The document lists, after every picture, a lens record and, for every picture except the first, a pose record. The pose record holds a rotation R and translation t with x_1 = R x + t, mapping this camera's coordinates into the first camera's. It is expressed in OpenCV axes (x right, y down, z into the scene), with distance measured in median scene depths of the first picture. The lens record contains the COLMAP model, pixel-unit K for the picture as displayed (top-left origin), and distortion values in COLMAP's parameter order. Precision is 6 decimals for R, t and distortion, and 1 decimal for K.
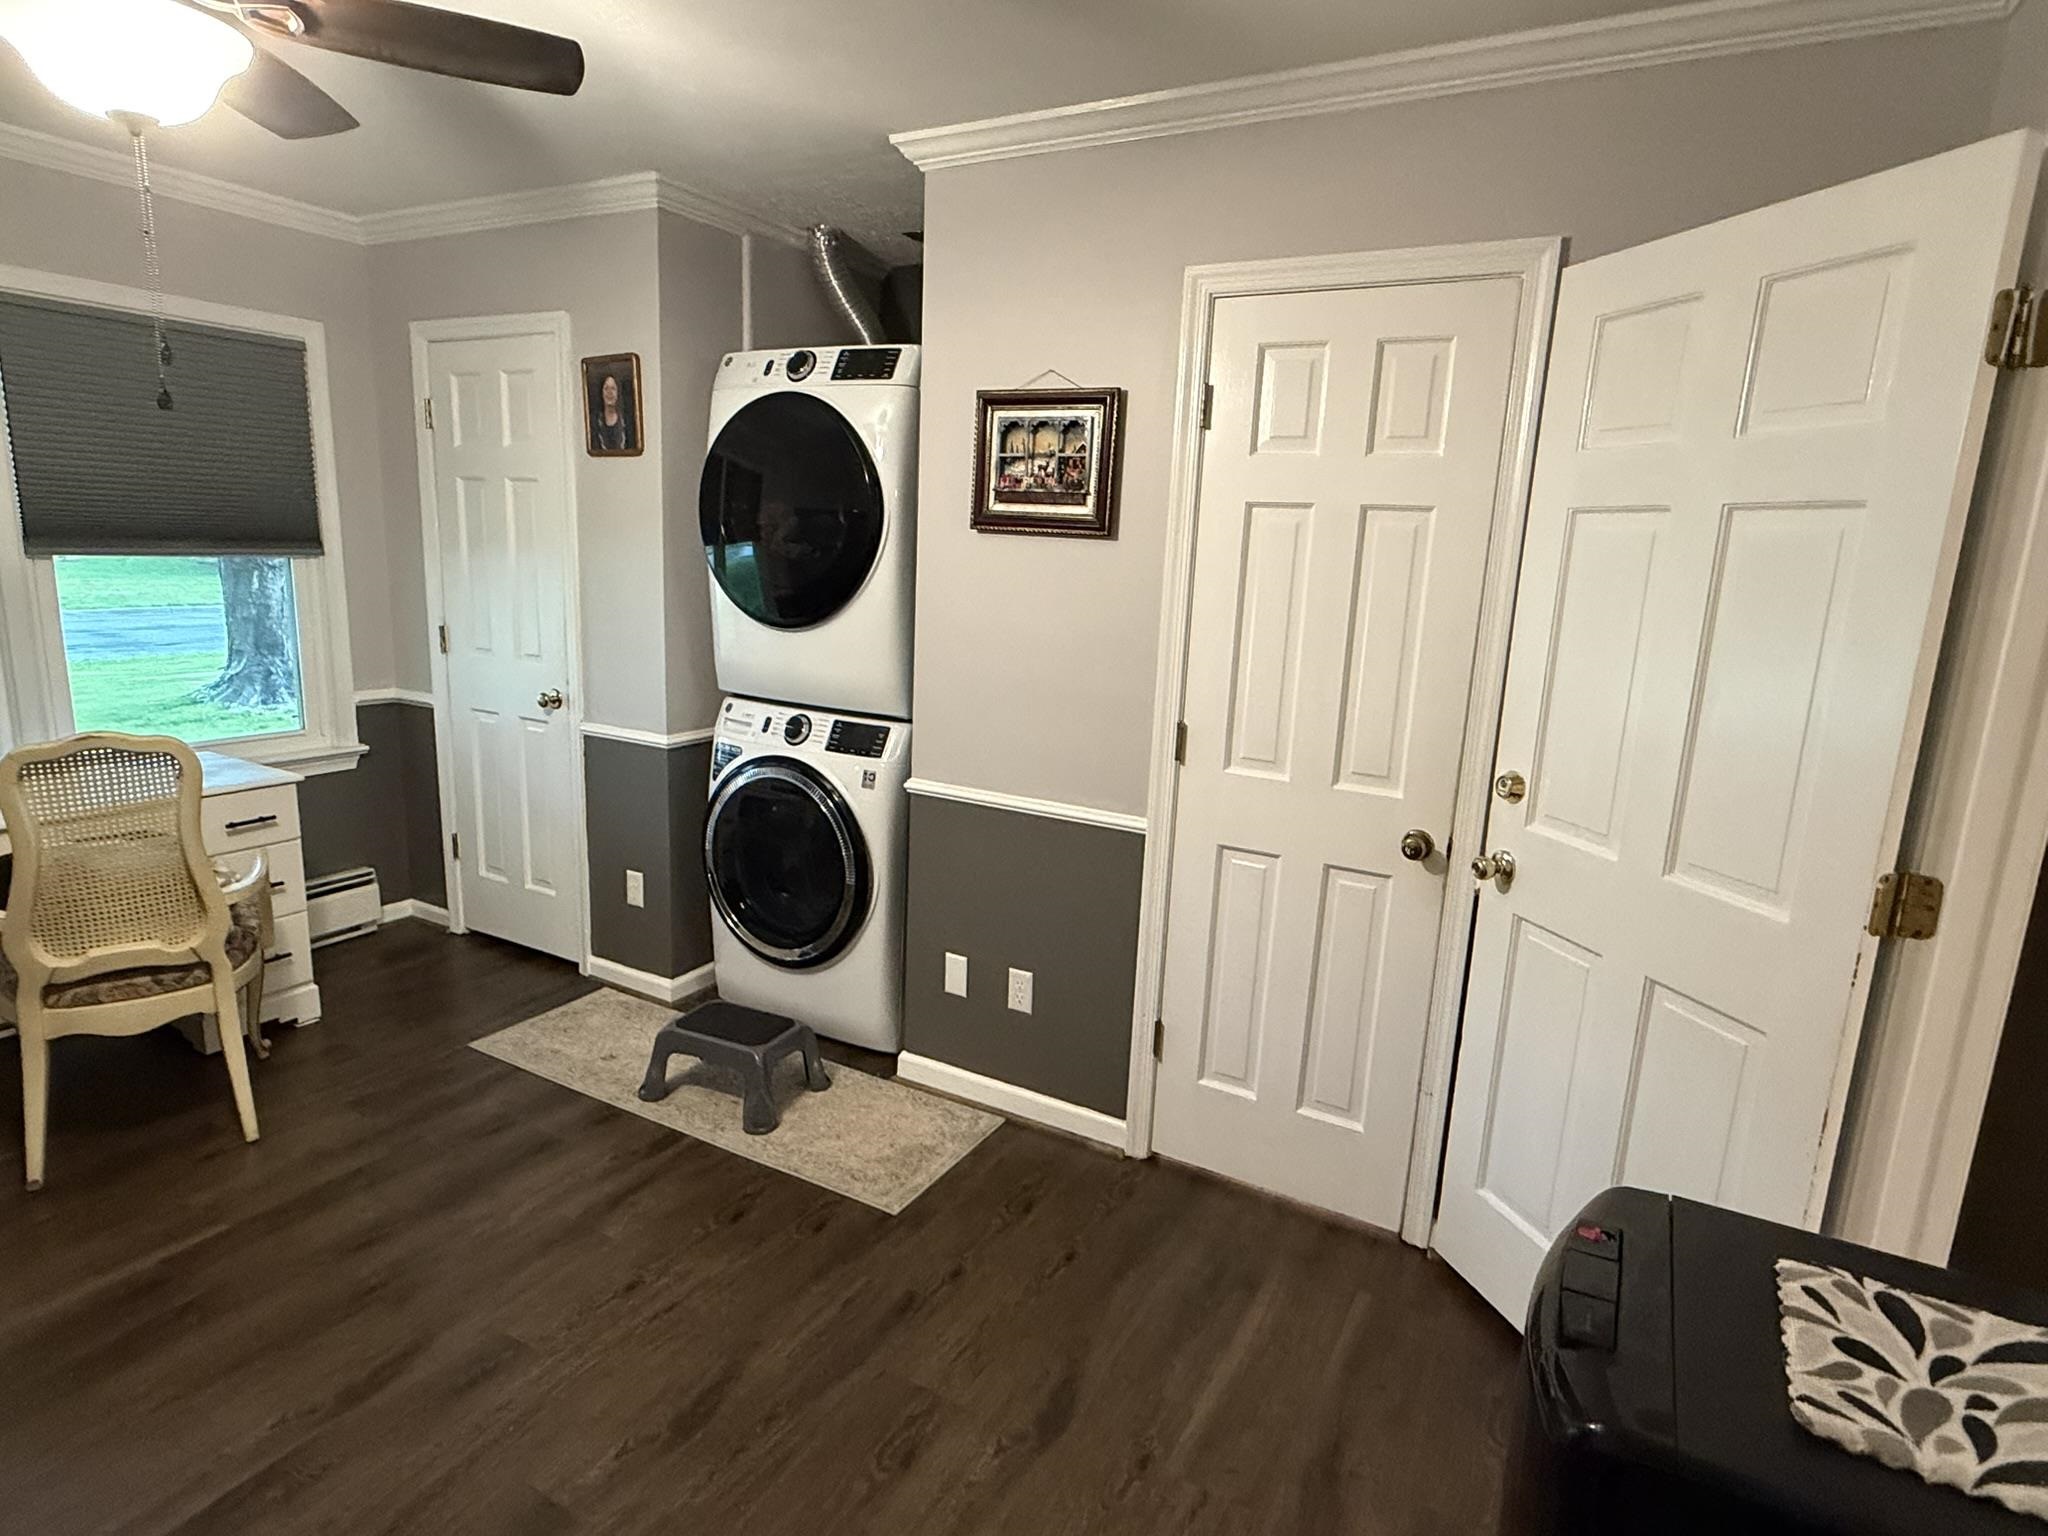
lens RADIAL K [[1125.2, 0, 1019.3], [0, 1125.2, 765.6], [0, 0, 1]] dist [-0.001879, -0.000826]
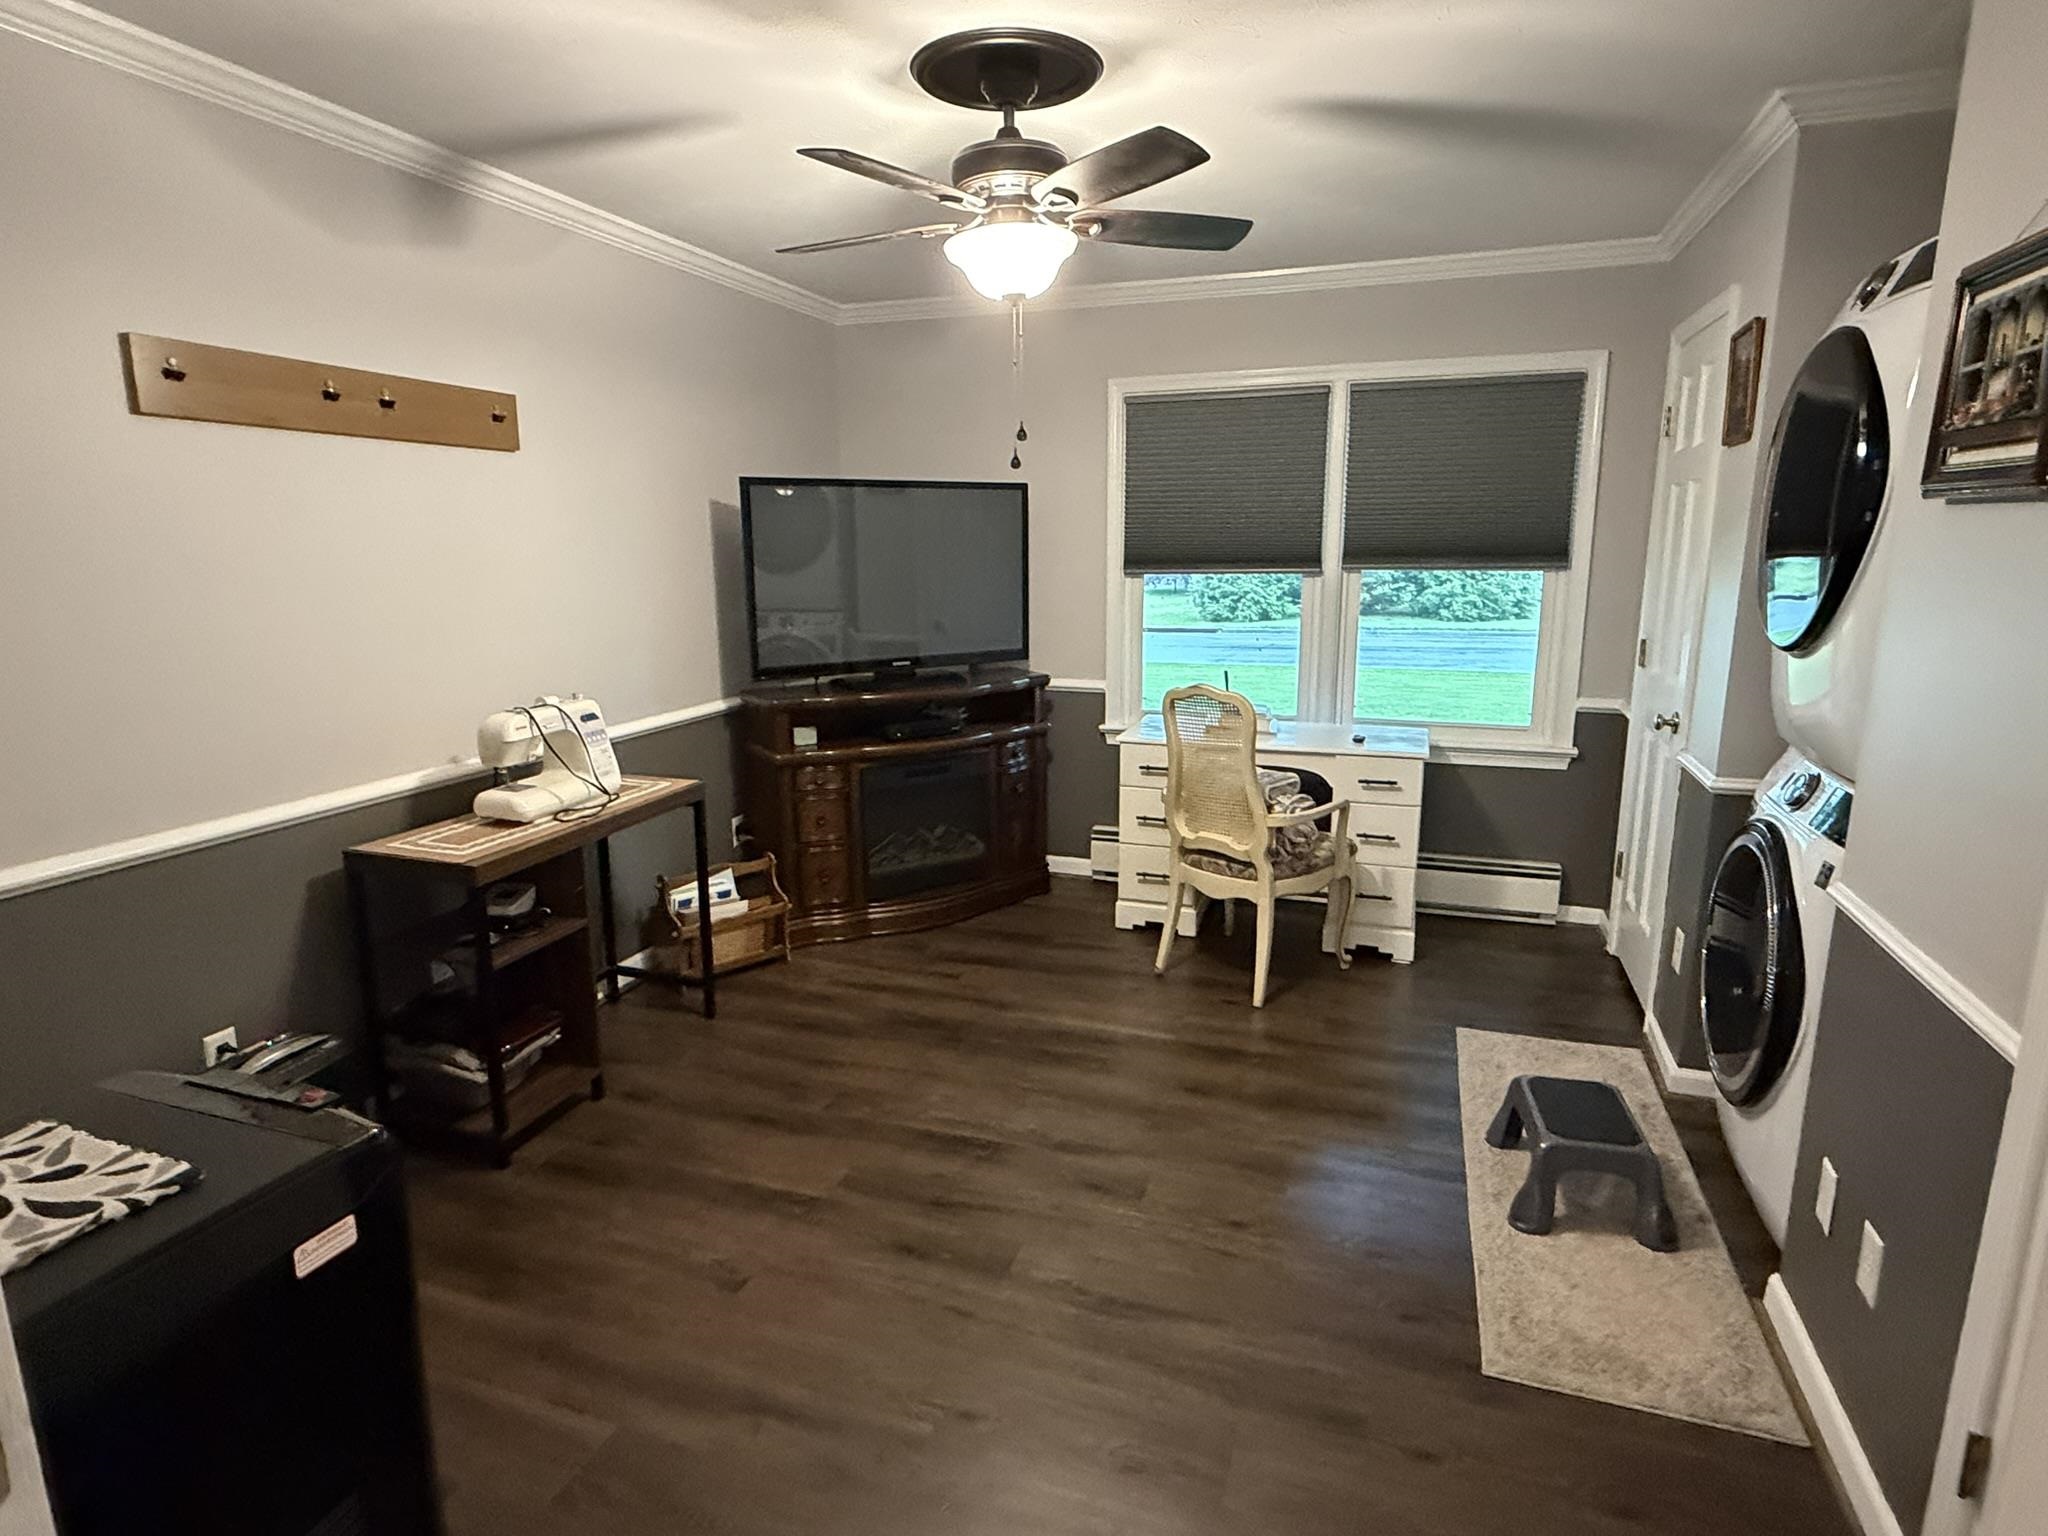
lens RADIAL K [[1125.2, 0, 1019.3], [0, 1125.2, 765.6], [0, 0, 1]] dist [-0.001879, -0.000826]
pose [[0.158598, 0.153220, -0.975382, 0.505600], [-0.181855, 0.975517, 0.123672, -0.054085], [0.970451, 0.157764, 0.182579, 0.431032]]
